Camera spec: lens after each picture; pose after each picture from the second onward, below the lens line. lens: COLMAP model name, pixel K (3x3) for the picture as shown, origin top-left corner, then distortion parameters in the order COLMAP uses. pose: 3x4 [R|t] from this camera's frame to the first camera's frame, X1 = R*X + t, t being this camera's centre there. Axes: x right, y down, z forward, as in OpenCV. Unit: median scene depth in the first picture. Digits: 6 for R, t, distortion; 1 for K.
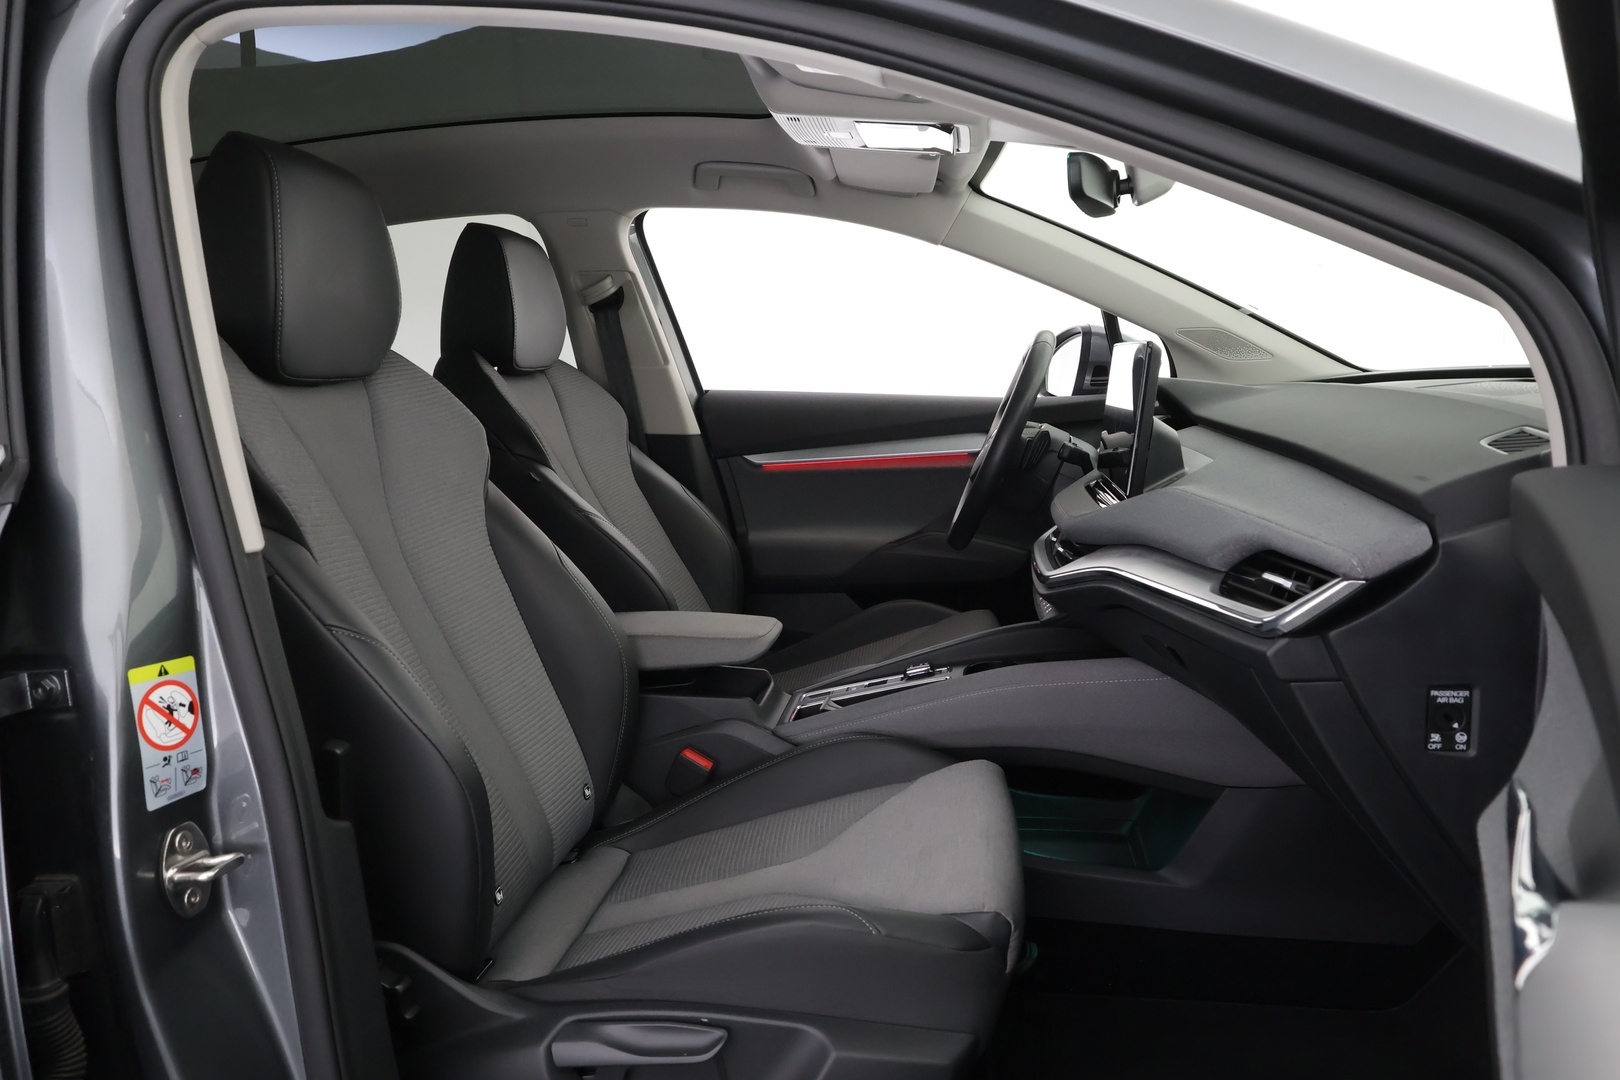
lens RADIAL K [[1165.8, 0, 807.0], [0, 1165.8, 545.5], [0, 0, 1]] dist [-0.008727, 0.001559]
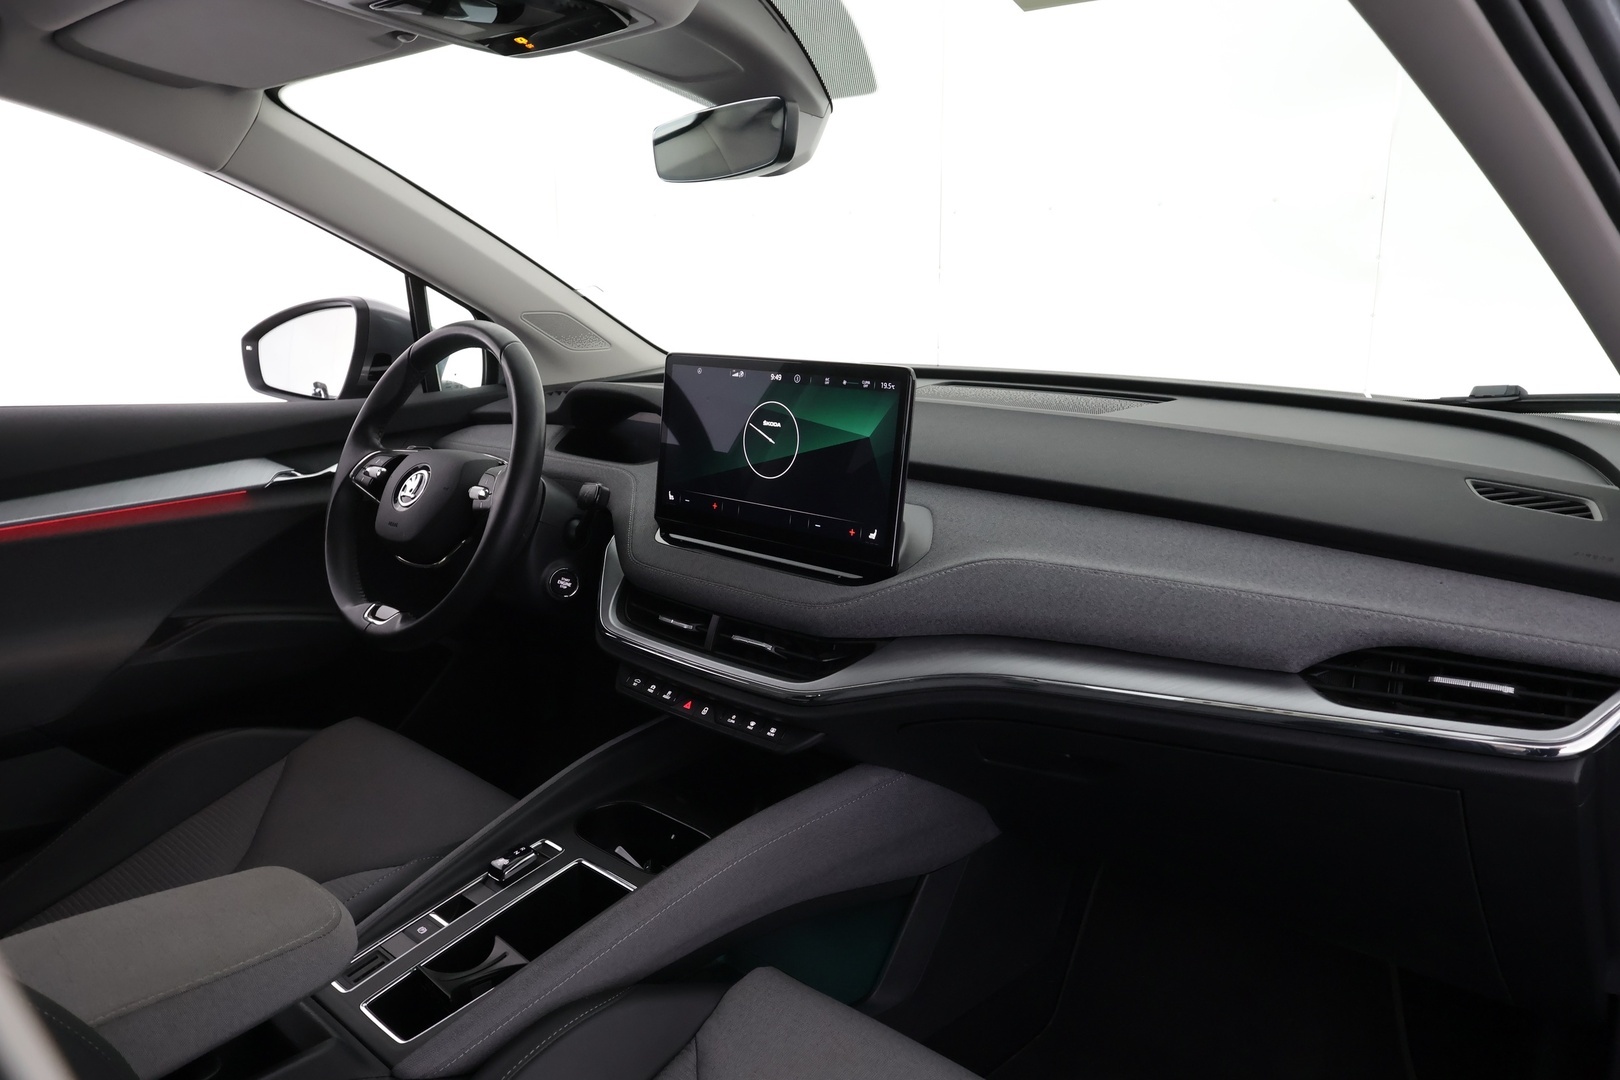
lens RADIAL K [[1165.8, 0, 815.4], [0, 1165.8, 535.0], [0, 0, 1]] dist [-0.008727, 0.001559]
pose [[0.555198, -0.138753, 0.820062, -0.246903], [0.099523, 0.989985, 0.100125, -0.094563], [-0.825742, 0.026026, 0.563447, 0.388543]]
